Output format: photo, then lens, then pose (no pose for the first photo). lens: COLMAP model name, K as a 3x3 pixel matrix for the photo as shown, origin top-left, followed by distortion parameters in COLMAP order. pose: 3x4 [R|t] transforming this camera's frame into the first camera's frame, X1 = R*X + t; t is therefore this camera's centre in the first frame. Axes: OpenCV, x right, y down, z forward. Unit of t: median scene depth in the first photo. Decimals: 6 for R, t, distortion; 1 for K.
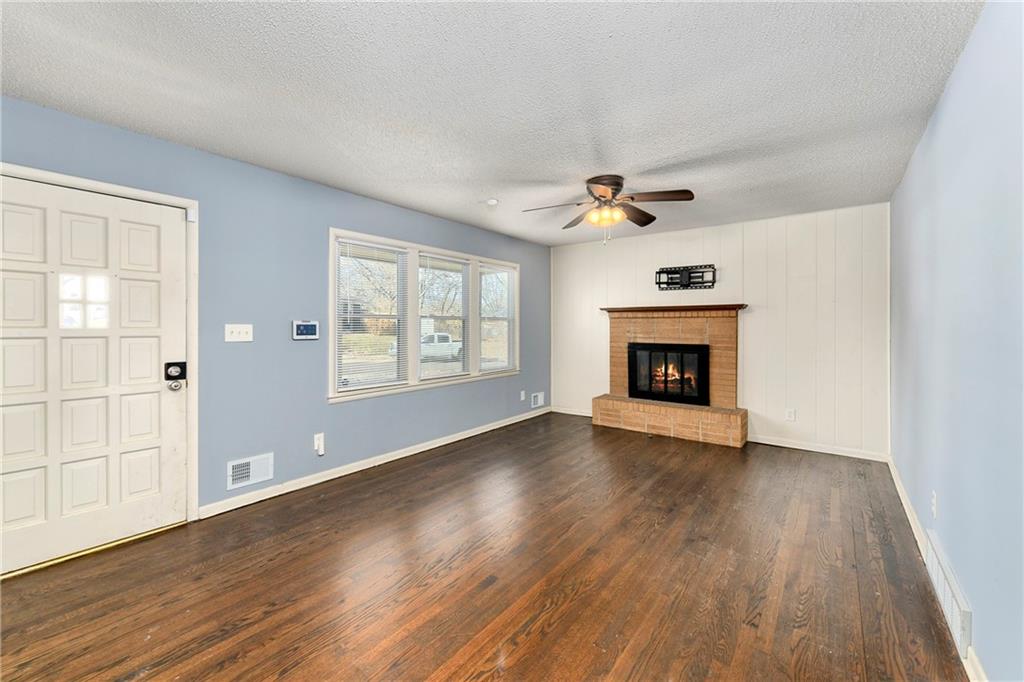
lens RADIAL K [[412.4, 0, 516.8], [0, 412.4, 326.6], [0, 0, 1]] dist [0.001592, 0.000034]
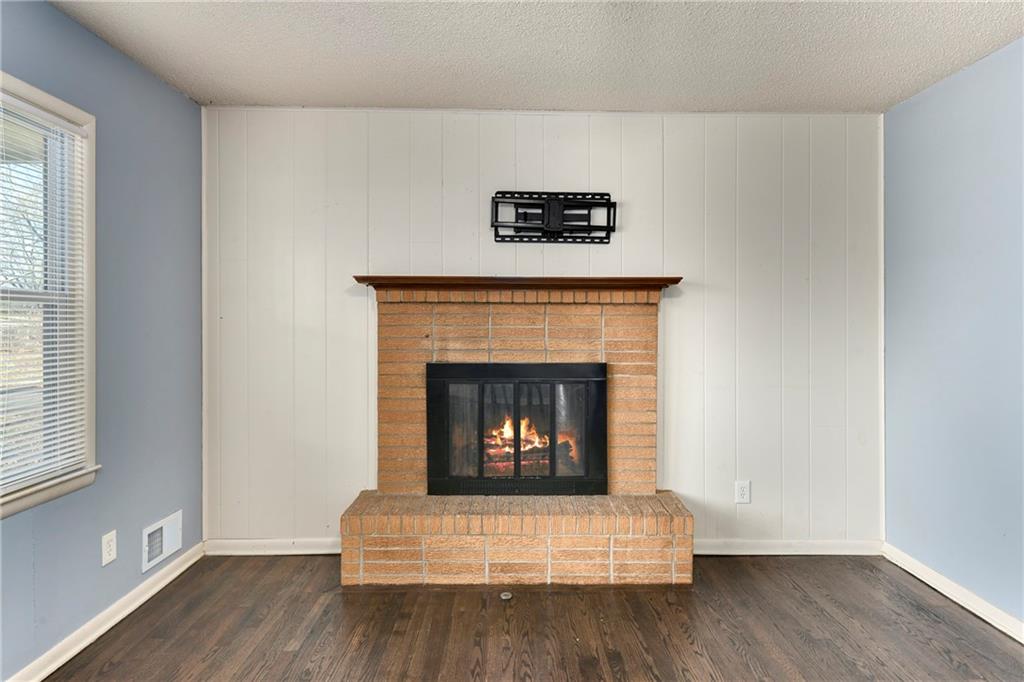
lens RADIAL K [[550.7, 0, 512.8], [0, 550.7, 323.3], [0, 0, 1]] dist [0.004396, 0.000990]
pose [[0.788873, -0.004017, 0.614543, -0.000973], [-0.000066, 0.999978, 0.006622, -0.004941], [-0.614556, -0.005265, 0.788856, 0.536351]]
